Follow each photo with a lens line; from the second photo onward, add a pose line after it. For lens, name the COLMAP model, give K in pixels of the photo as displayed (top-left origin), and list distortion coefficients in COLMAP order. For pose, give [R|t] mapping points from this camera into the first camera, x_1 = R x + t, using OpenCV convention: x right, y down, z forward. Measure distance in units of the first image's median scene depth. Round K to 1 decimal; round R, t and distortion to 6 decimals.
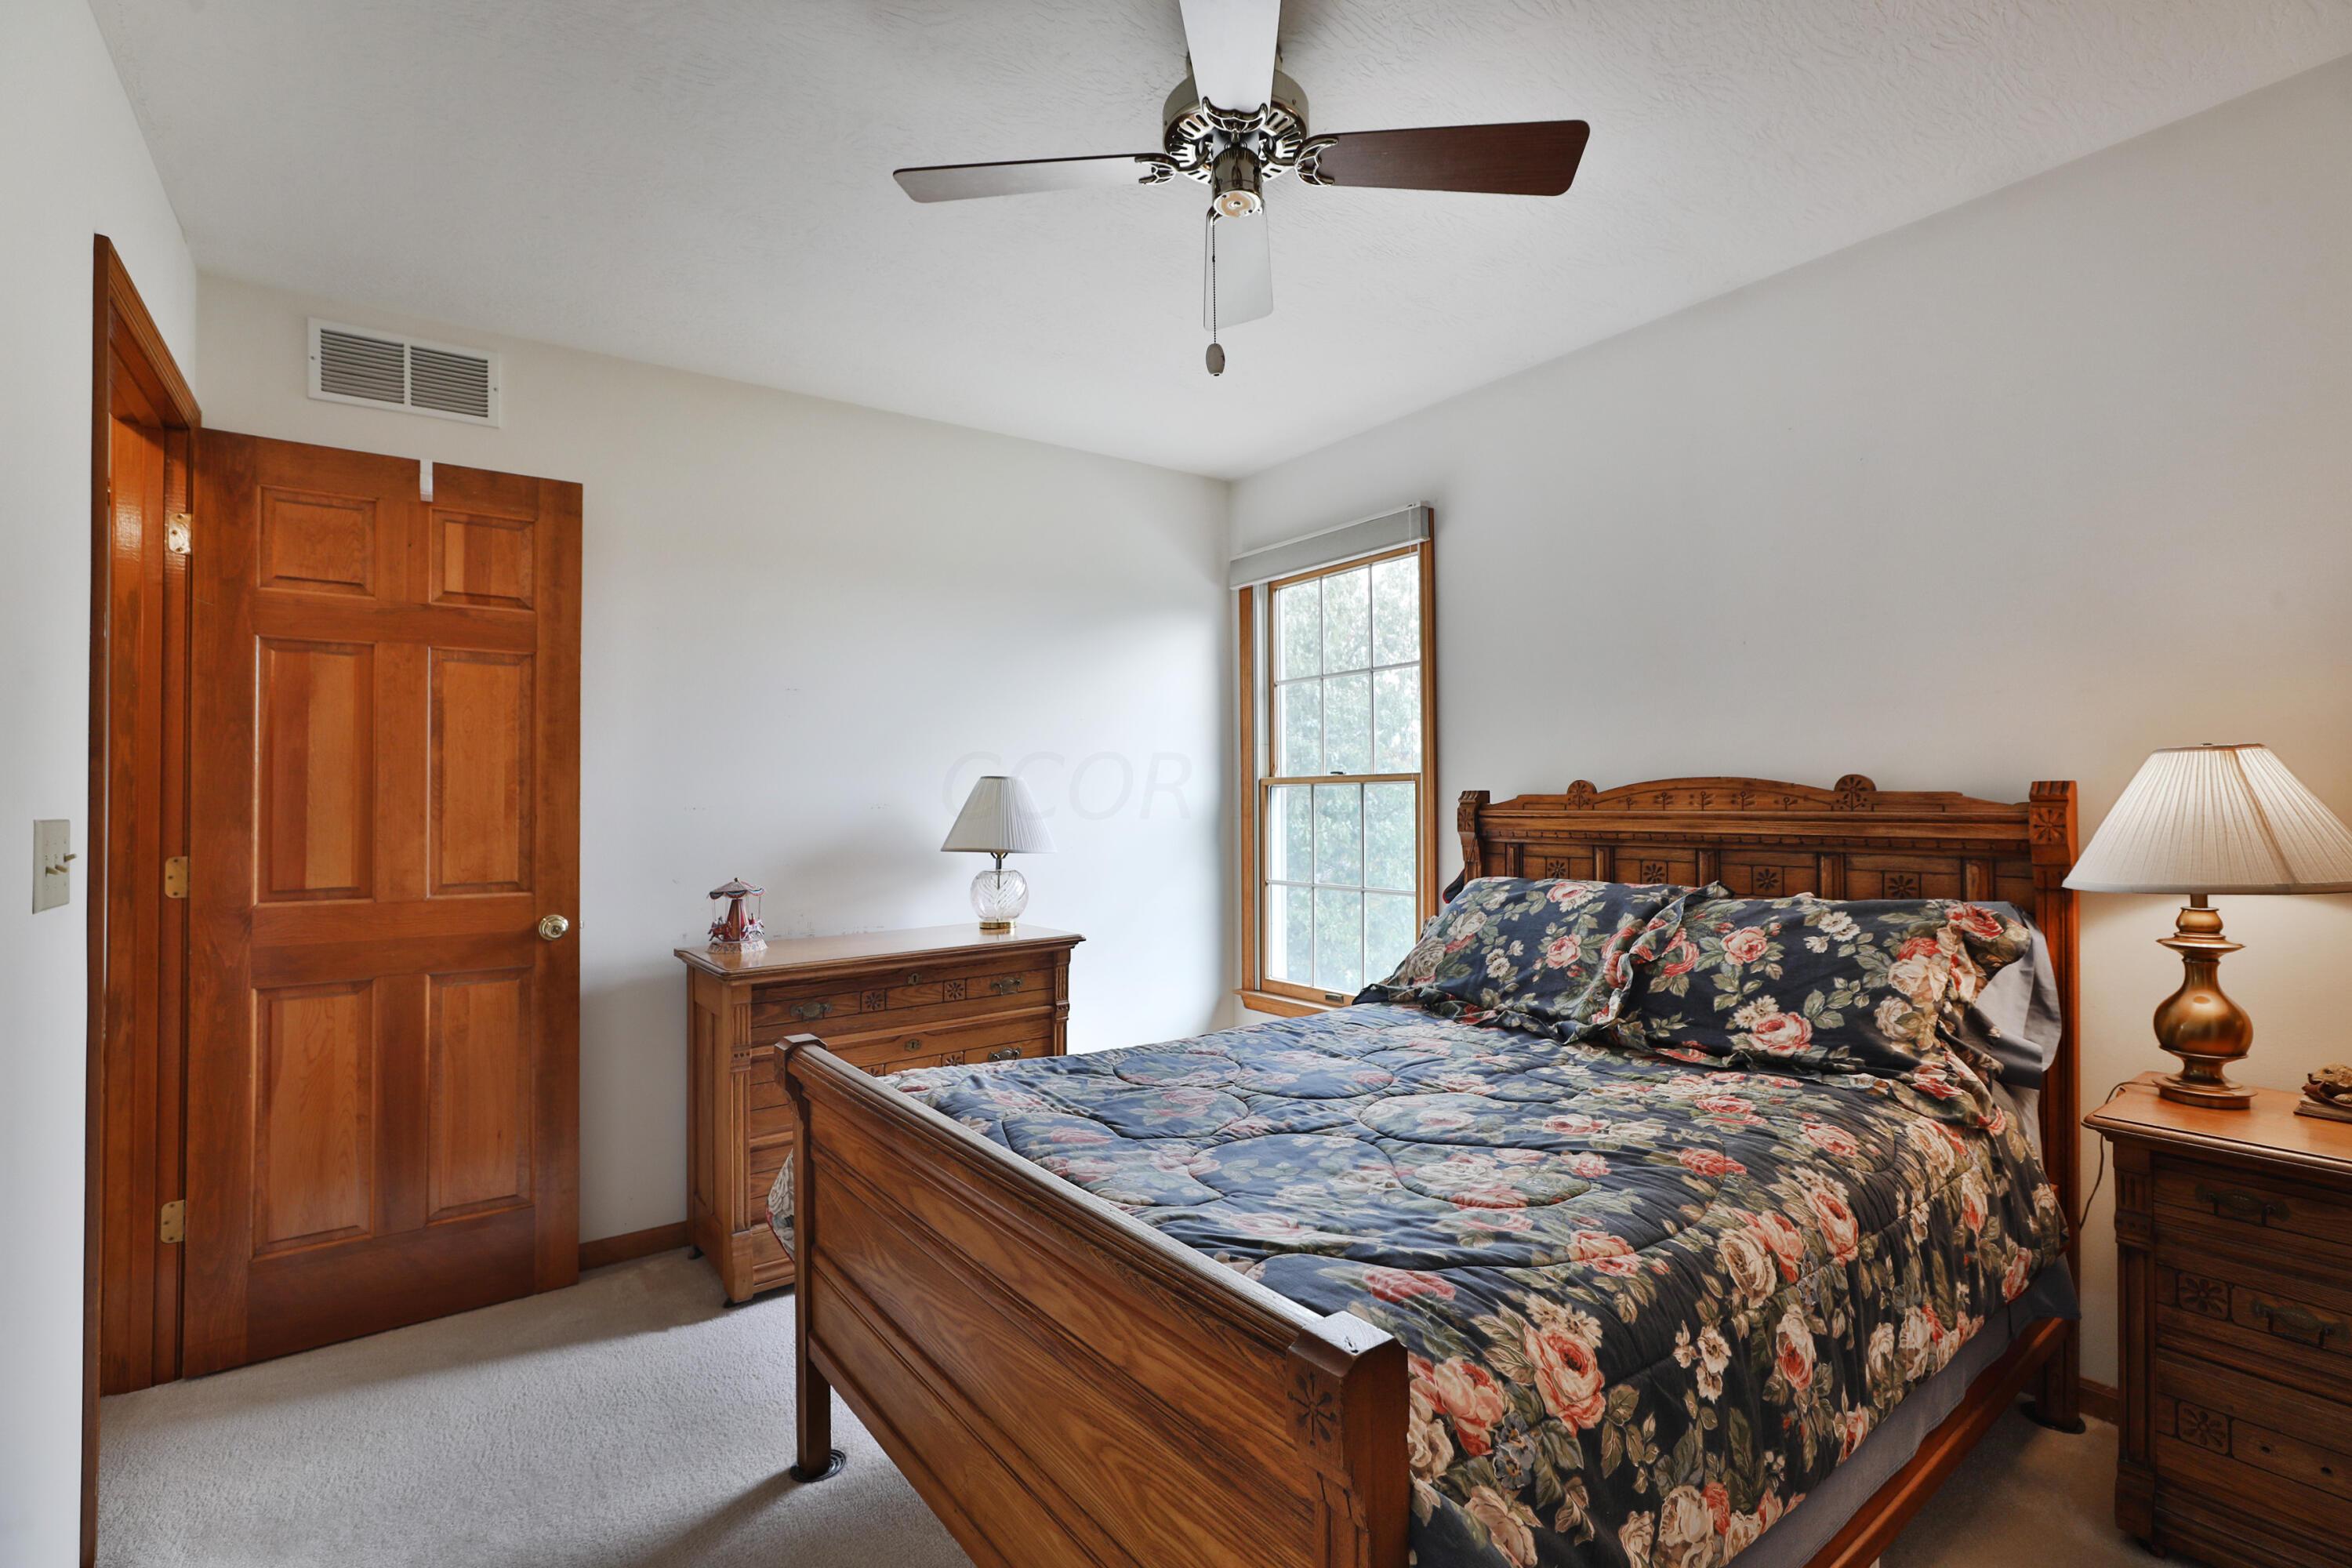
lens RADIAL K [[1097.4, 0, 1186.7], [0, 1097.4, 777.4], [0, 0, 1]] dist [-0.046074, 0.025808]
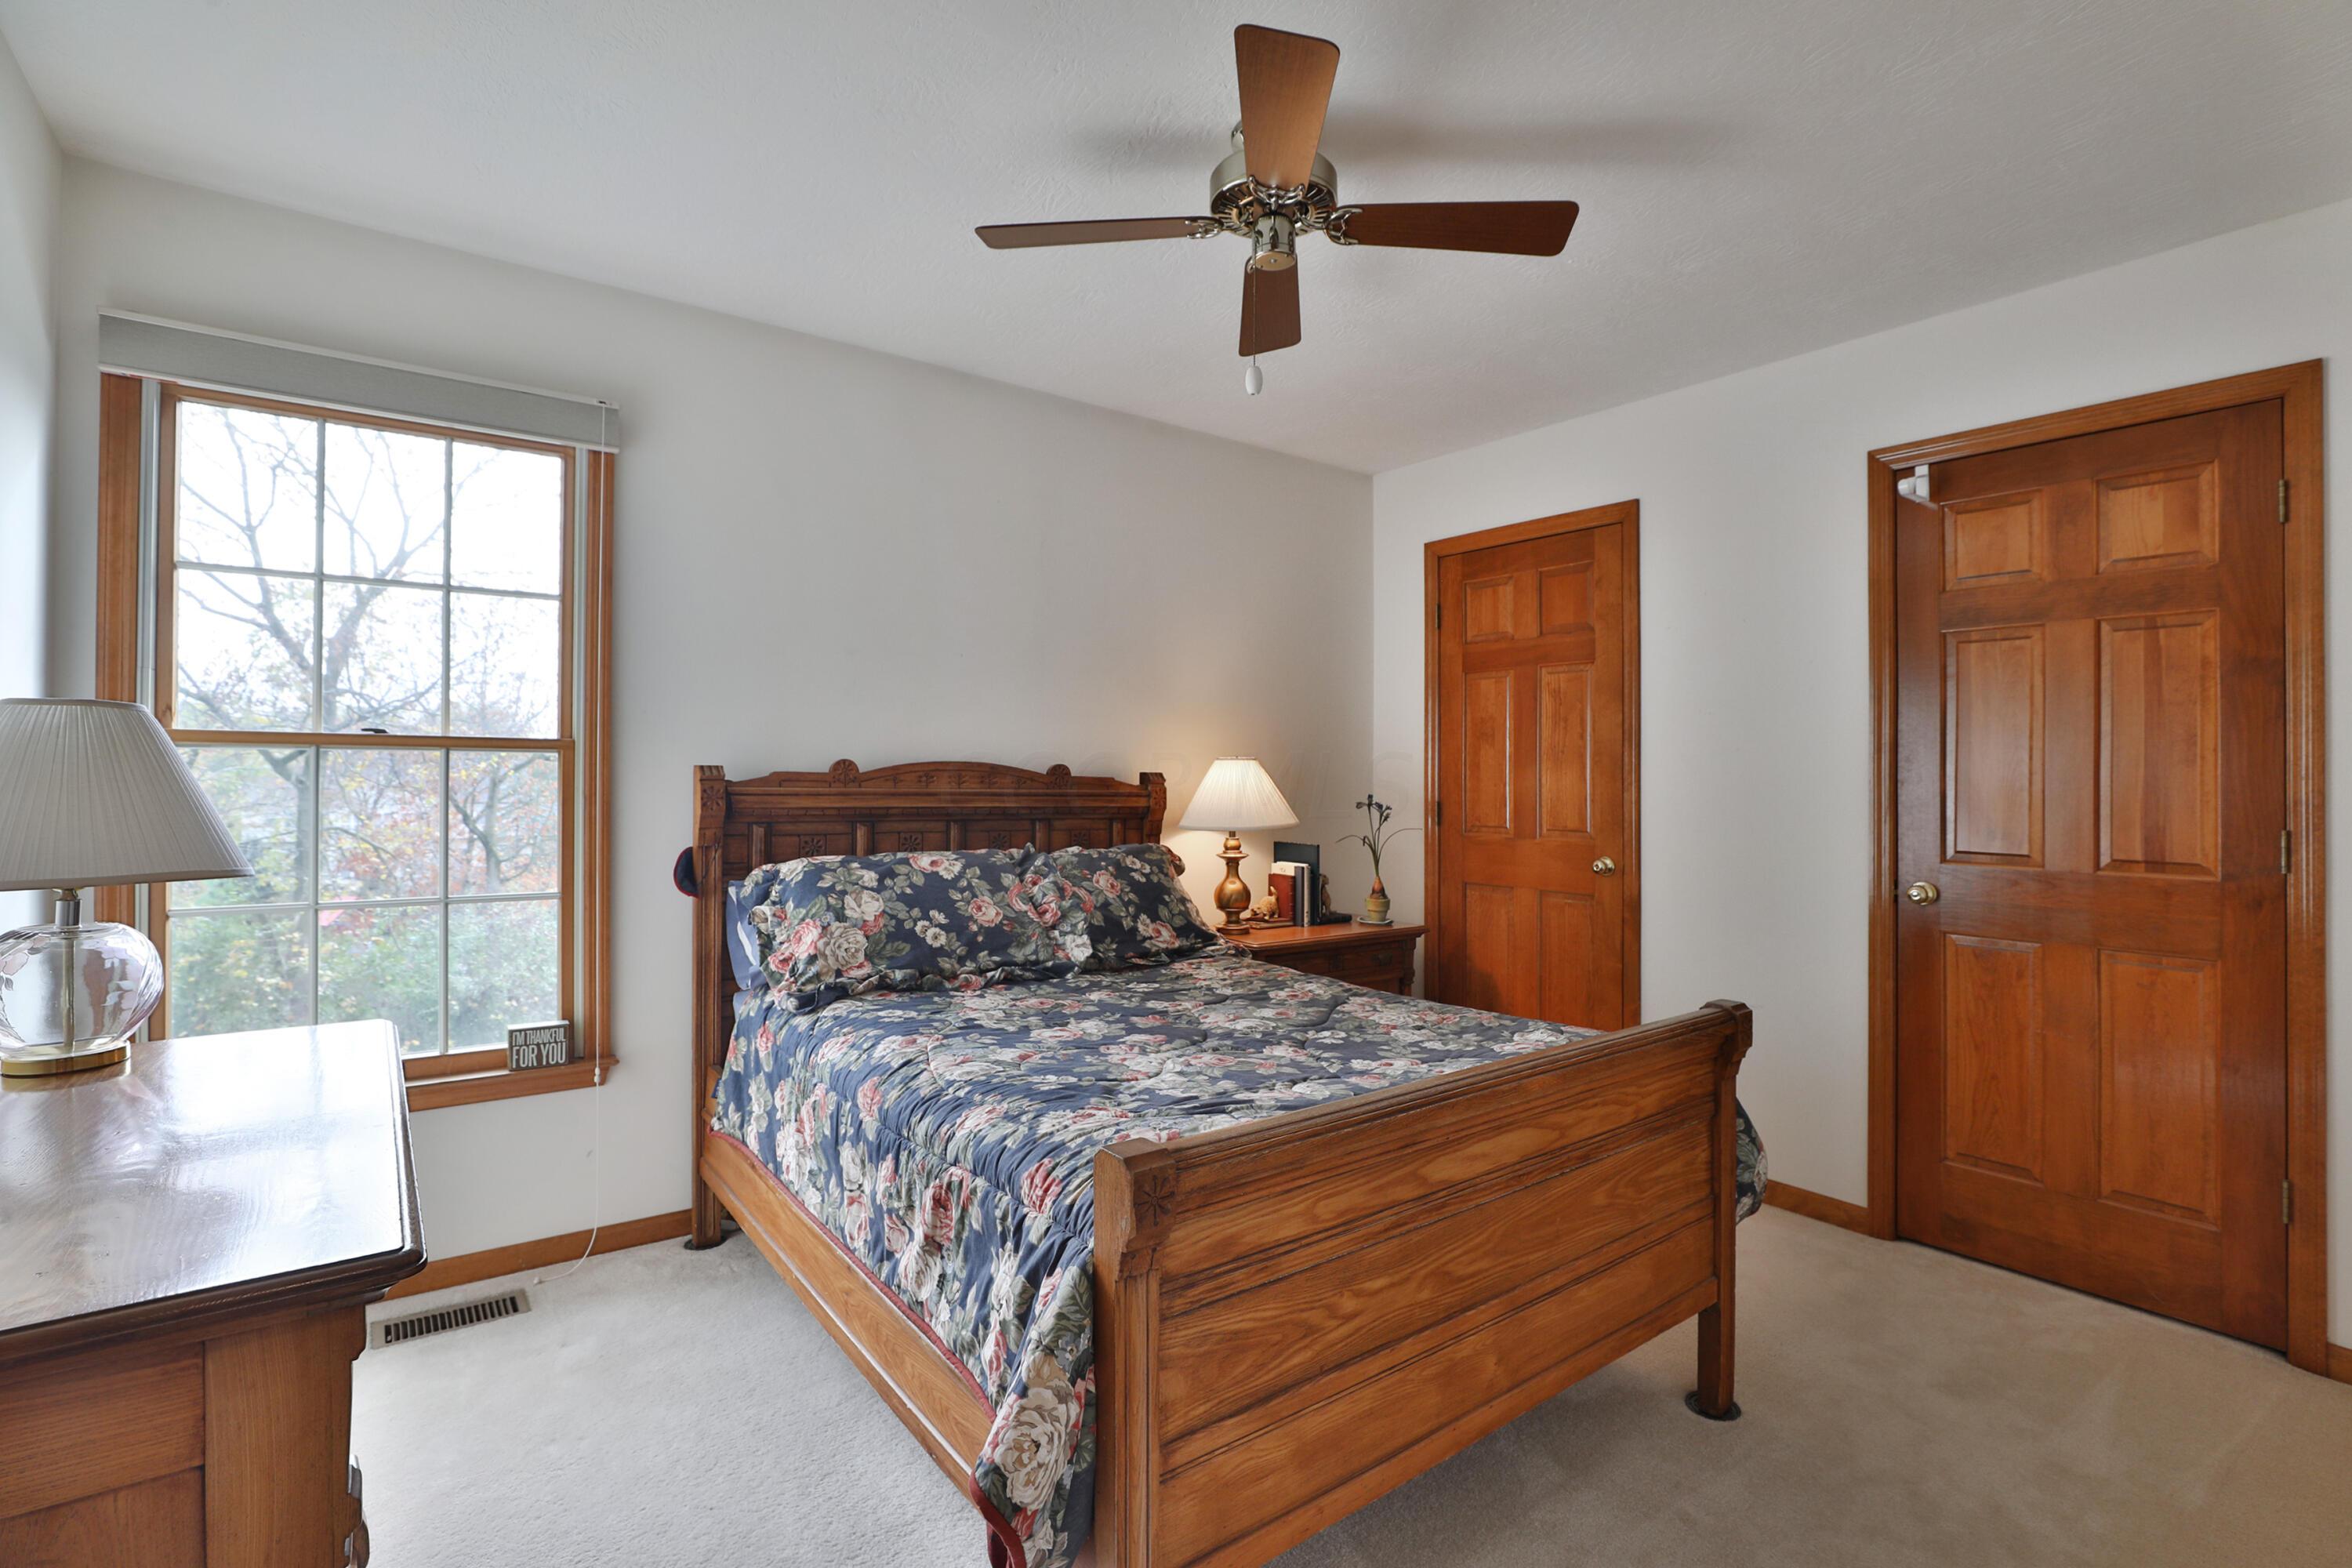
lens RADIAL K [[1097.4, 0, 1186.7], [0, 1097.4, 777.4], [0, 0, 1]] dist [-0.046074, 0.025808]
pose [[-0.005527, 0.003814, 0.999977, -0.791949], [-0.036249, 0.999335, -0.004012, 0.013734], [-0.999328, -0.036270, -0.005385, 0.774561]]
